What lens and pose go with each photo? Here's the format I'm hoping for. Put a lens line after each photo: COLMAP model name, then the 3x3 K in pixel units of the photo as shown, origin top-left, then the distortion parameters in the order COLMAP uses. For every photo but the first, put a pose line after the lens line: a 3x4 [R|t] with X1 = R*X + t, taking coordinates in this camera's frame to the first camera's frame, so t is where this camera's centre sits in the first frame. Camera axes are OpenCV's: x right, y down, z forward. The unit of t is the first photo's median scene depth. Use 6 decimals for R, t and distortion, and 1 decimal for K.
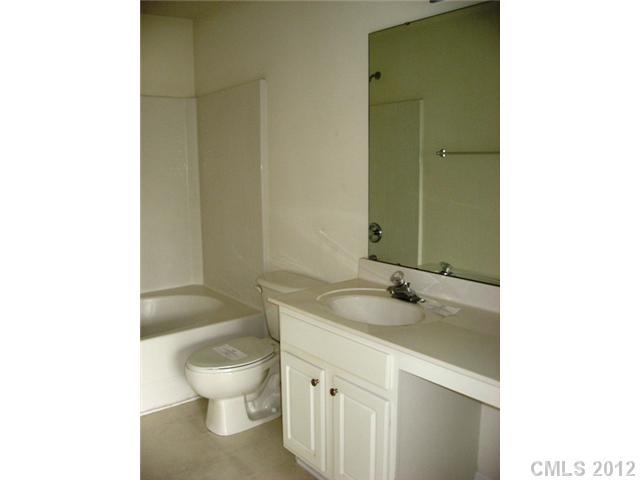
lens RADIAL K [[531.0, 0, 310.8], [0, 531.0, 240.5], [0, 0, 1]] dist [-0.114787, 0.001486]
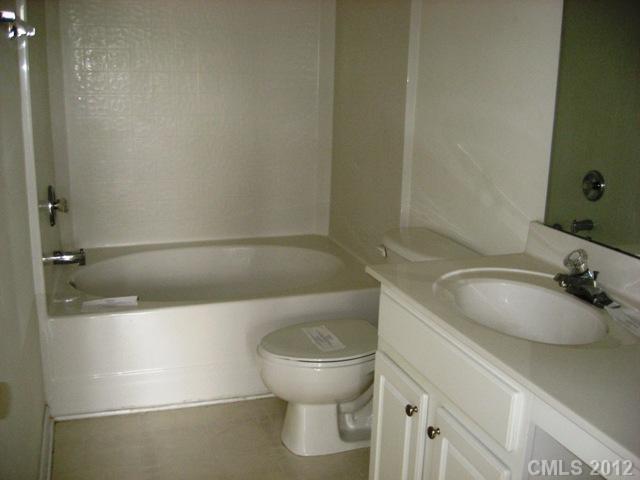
lens RADIAL K [[690.9, 0, 320.0], [0, 690.9, 240.0], [0, 0, 1]] dist [-0.121784, 0.012091]
pose [[0.944595, 0.113483, -0.307996, 0.106472], [-0.087265, 0.991388, 0.097650, -0.000752], [0.316425, -0.065363, 0.946363, 0.169422]]
